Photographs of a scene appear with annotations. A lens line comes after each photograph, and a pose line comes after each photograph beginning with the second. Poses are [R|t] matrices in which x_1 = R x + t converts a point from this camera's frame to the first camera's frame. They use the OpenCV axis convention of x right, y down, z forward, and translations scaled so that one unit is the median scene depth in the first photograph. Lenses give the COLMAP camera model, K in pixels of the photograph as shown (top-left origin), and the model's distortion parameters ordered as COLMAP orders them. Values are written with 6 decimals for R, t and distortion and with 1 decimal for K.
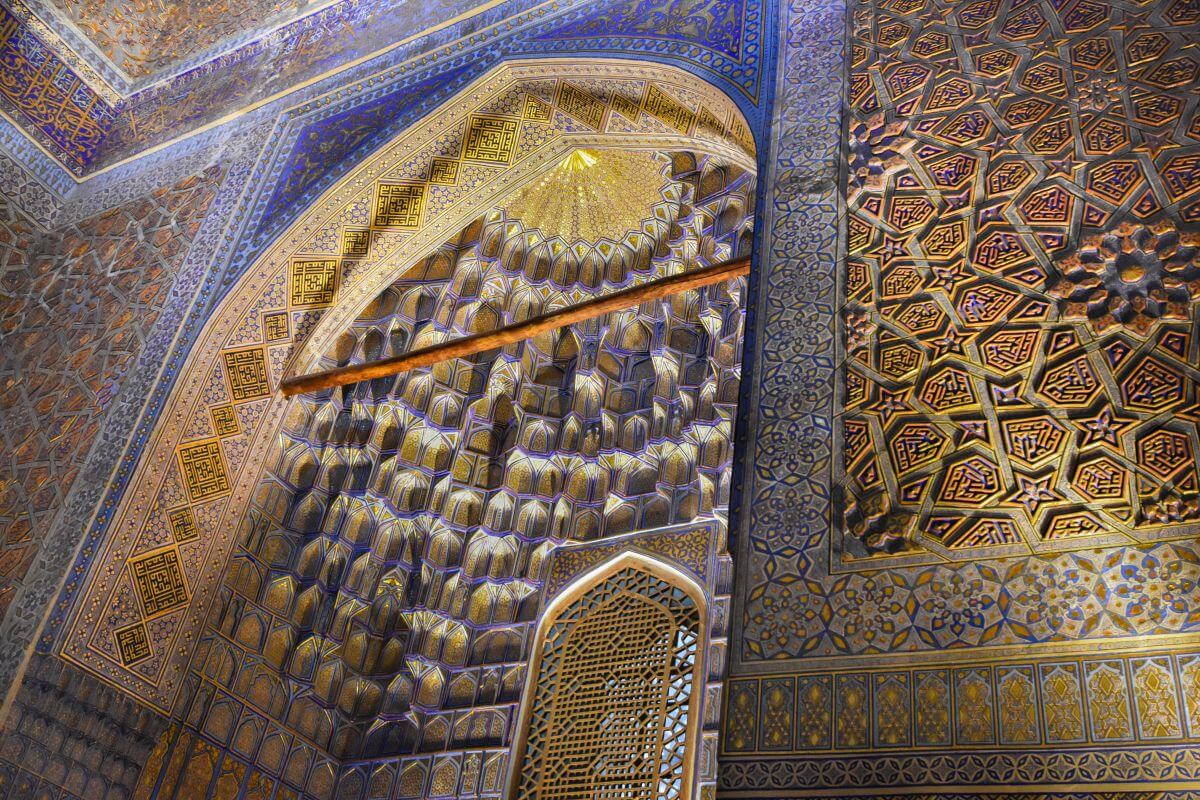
lens RADIAL K [[1202.0, 0, 599.4], [0, 1202.0, 399.7], [0, 0, 1]] dist [0.112978, 0.000000]
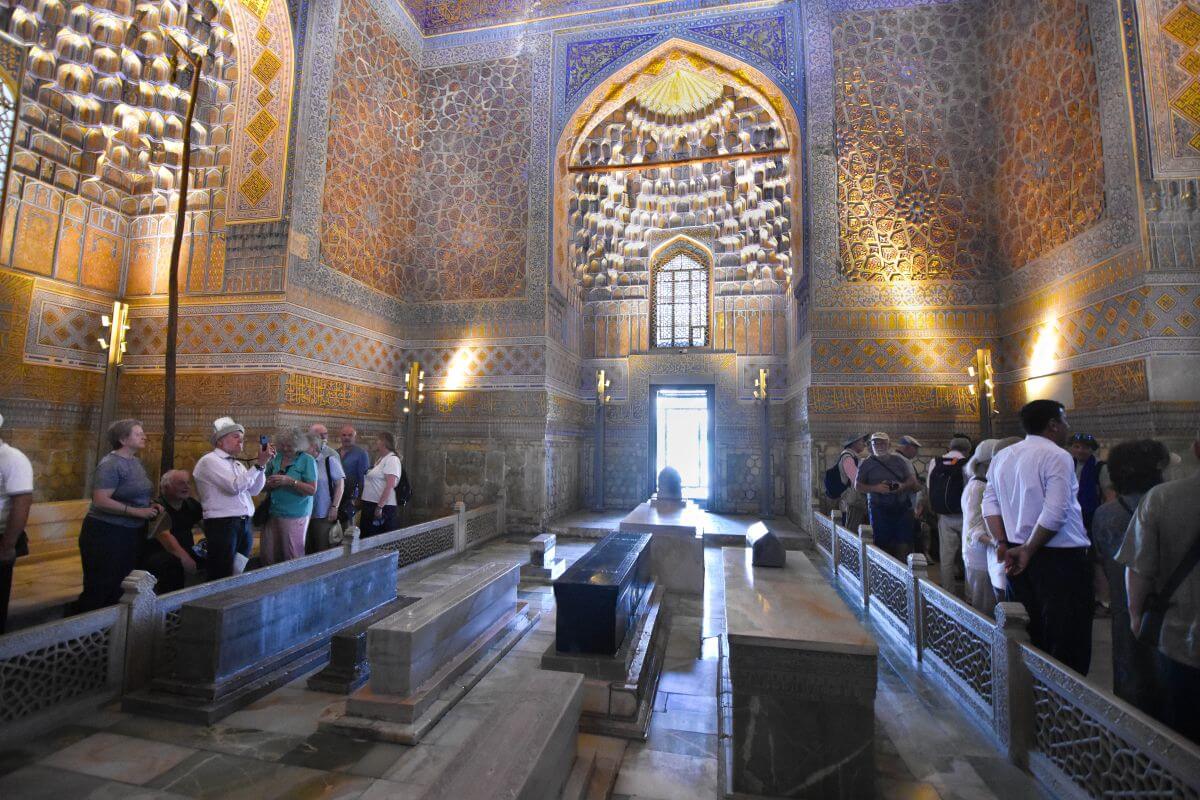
lens RADIAL K [[543.1, 0, 599.2], [0, 543.1, 393.0], [0, 0, 1]] dist [0.005161, 0.000140]
pose [[0.946432, -0.091189, 0.309761, -0.656104], [-0.092954, 0.841749, 0.531807, -0.254095], [-0.309236, -0.532112, 0.788181, -0.221699]]
